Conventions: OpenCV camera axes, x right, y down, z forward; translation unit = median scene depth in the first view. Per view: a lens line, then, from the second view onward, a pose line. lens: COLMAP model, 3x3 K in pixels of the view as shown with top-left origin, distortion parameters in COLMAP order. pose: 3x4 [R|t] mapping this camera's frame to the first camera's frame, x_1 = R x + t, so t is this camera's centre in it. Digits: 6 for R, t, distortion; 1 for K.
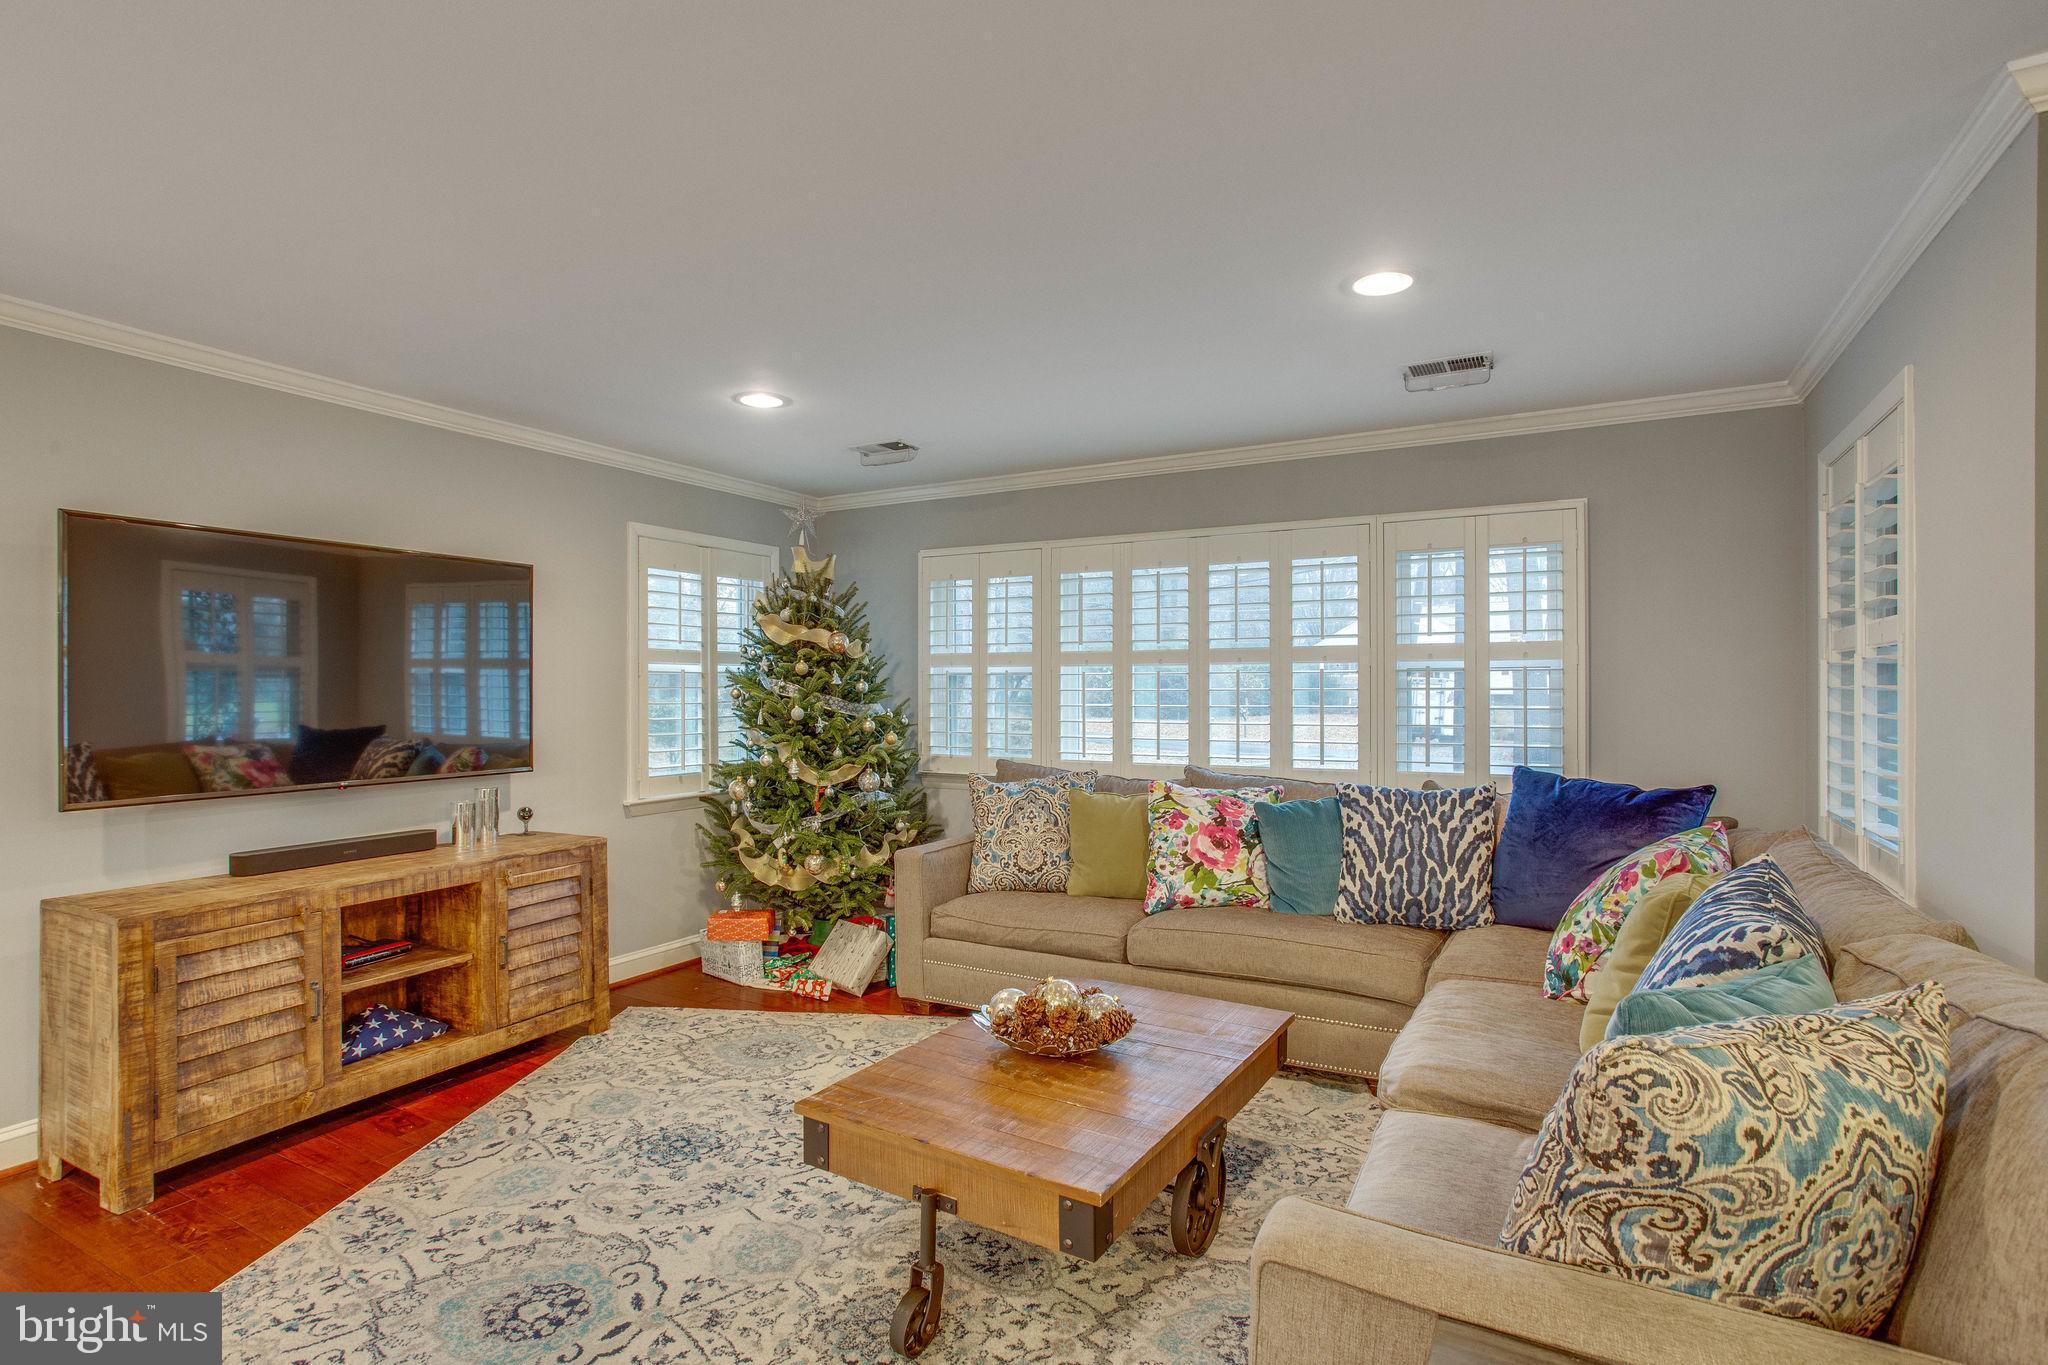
lens RADIAL K [[998.3, 0, 1033.1], [0, 998.3, 685.1], [0, 0, 1]] dist [-0.060228, 0.041798]
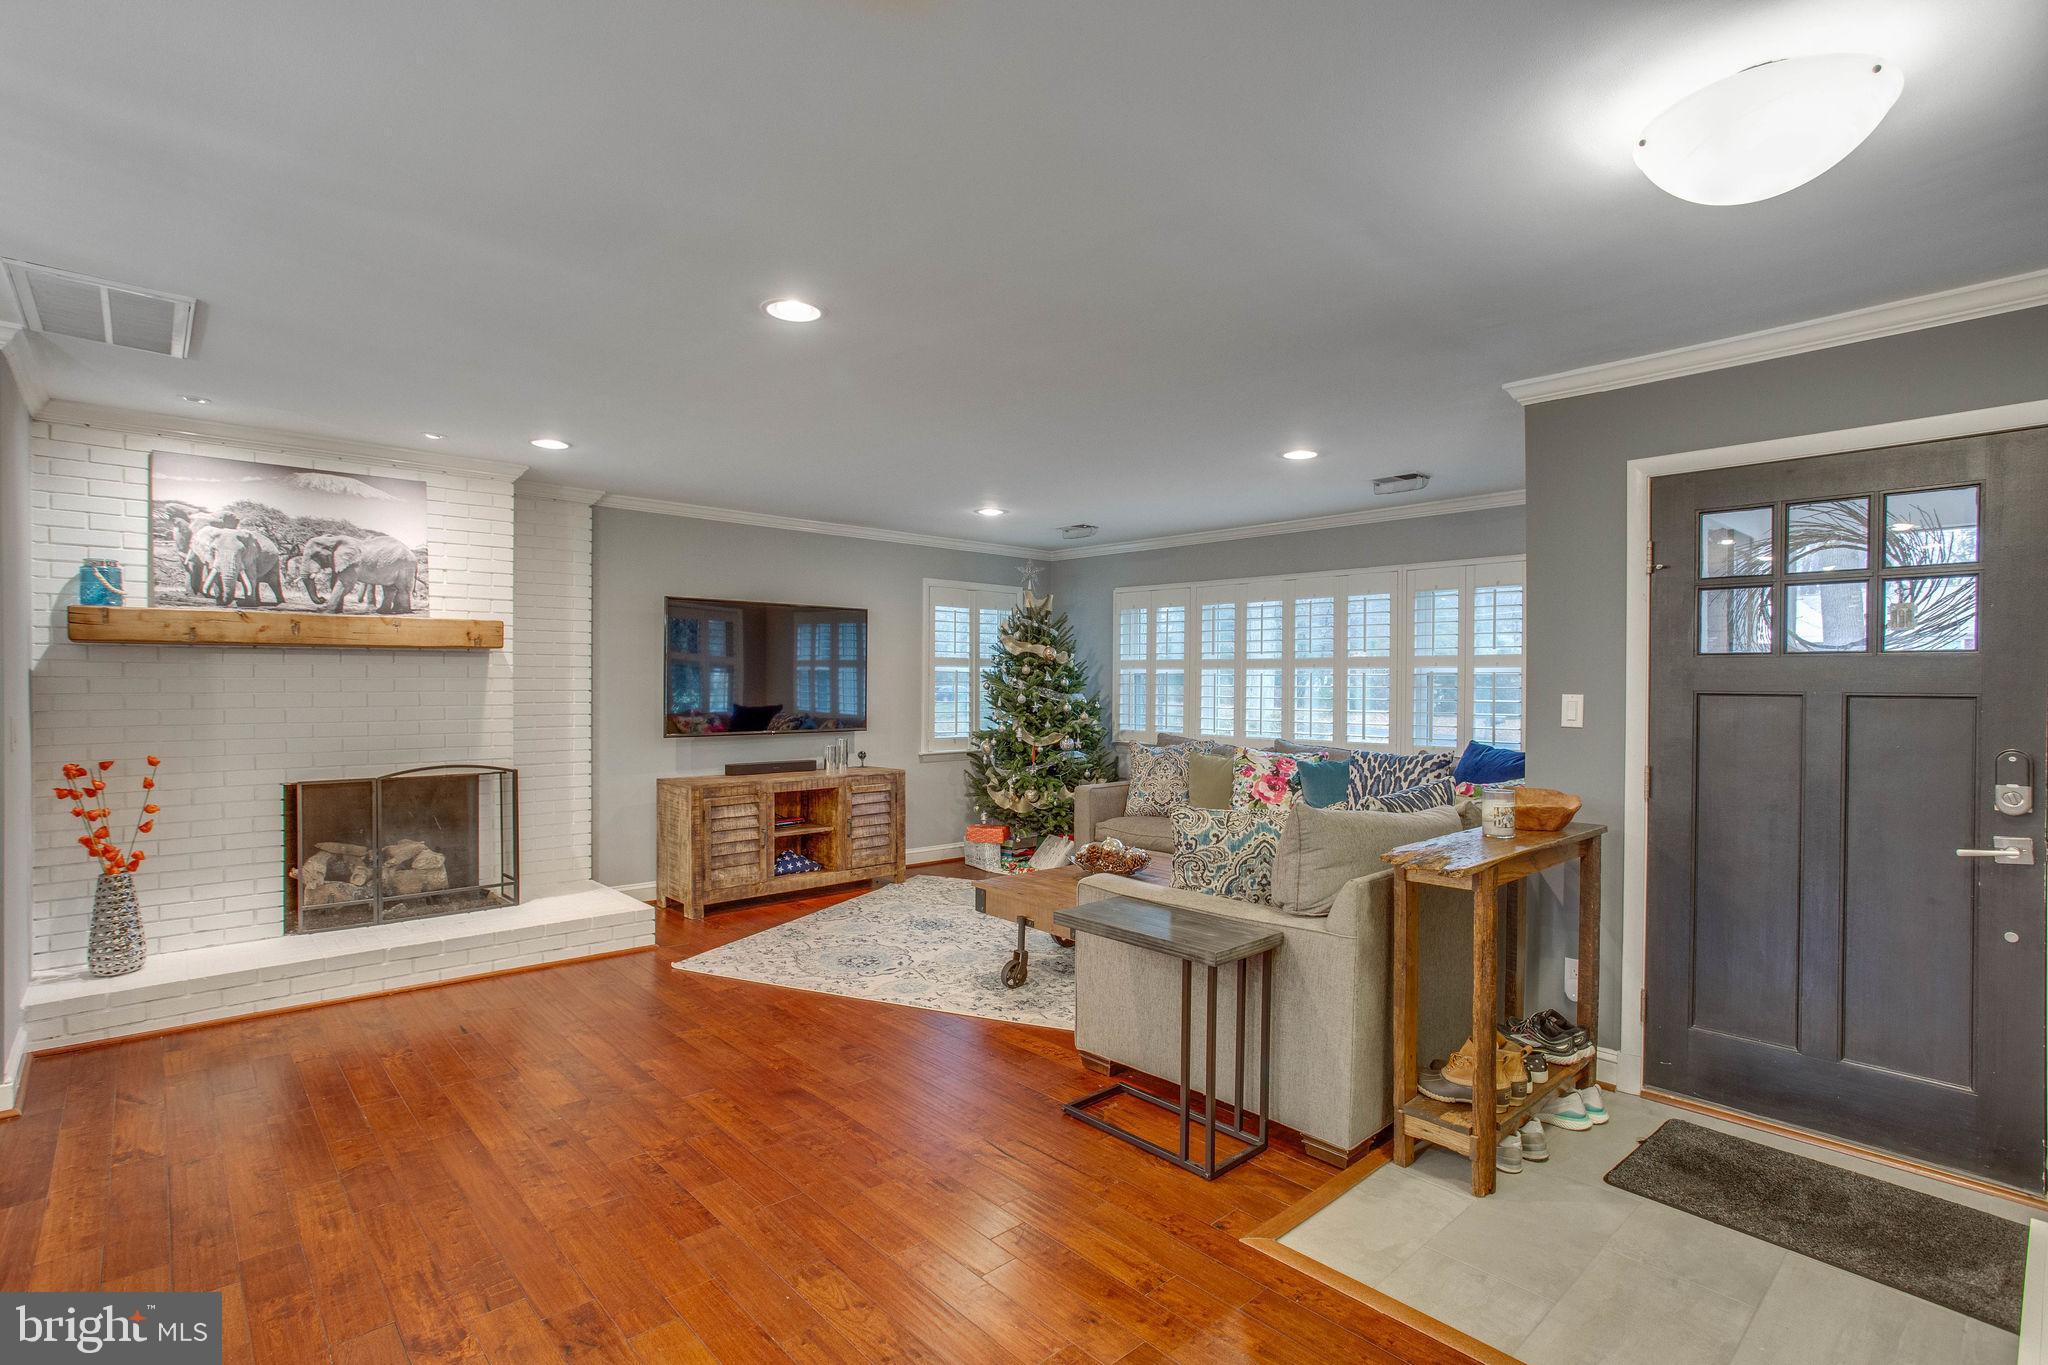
lens RADIAL K [[998.3, 0, 1033.1], [0, 998.3, 685.1], [0, 0, 1]] dist [-0.060228, 0.041798]
pose [[0.949122, 0.009867, -0.314755, 0.318711], [-0.008395, 0.999947, 0.006032, -0.003604], [0.314798, -0.003083, 0.949154, -0.565676]]
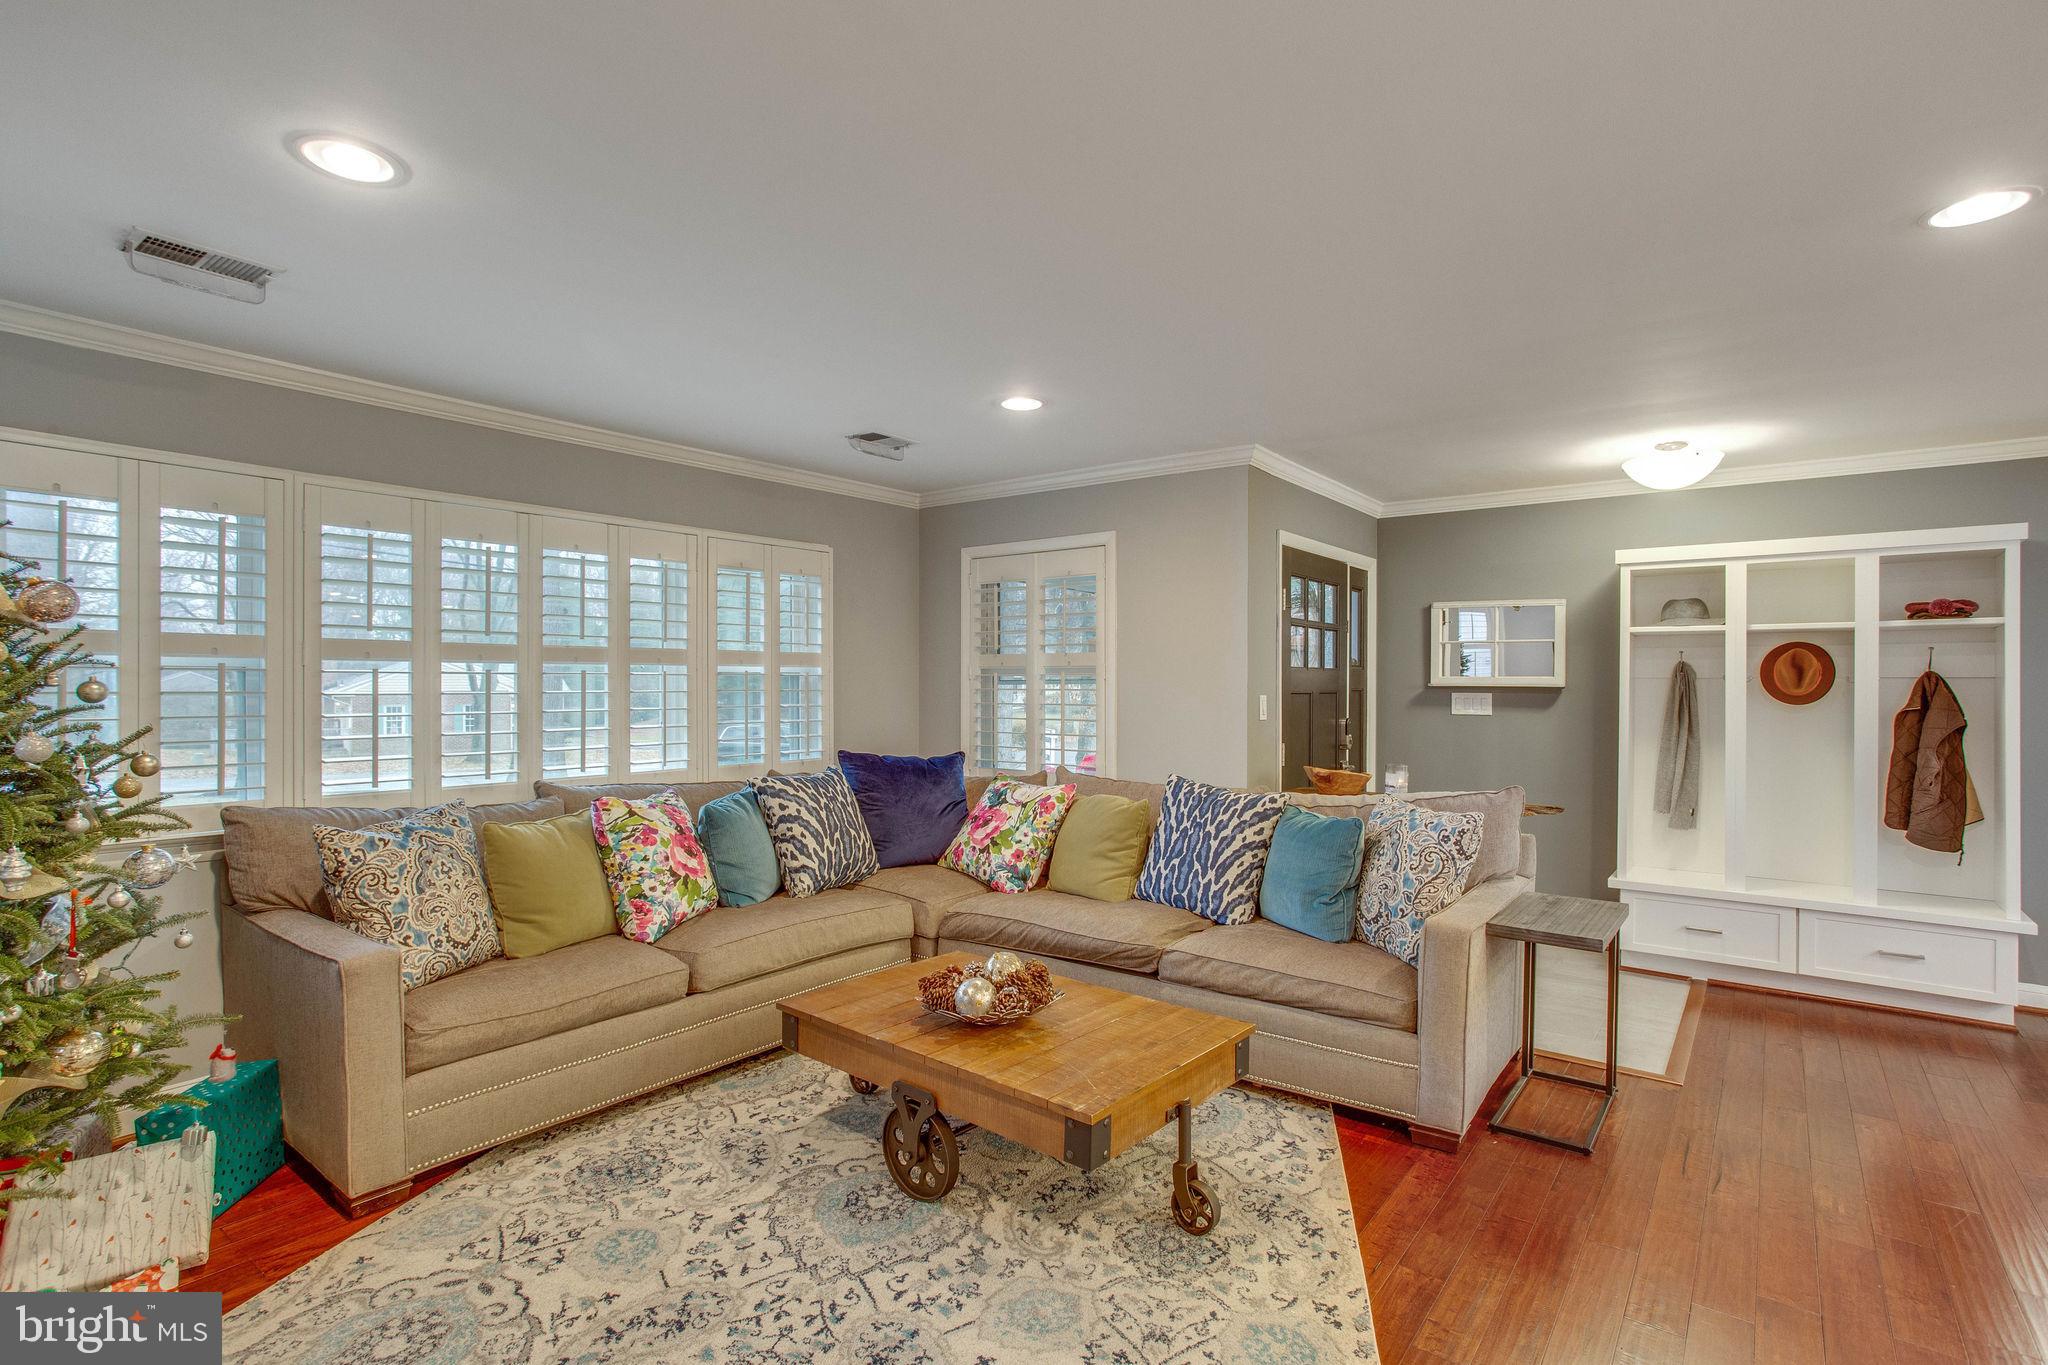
lens RADIAL K [[1009.6, 0, 1029.6], [0, 1009.6, 669.7], [0, 0, 1]] dist [-0.048702, 0.032768]
pose [[0.144567, 0.015503, 0.989374, -0.735789], [-0.005223, 0.999875, -0.014905, -0.004986], [-0.989481, -0.003012, 0.144630, 0.537632]]
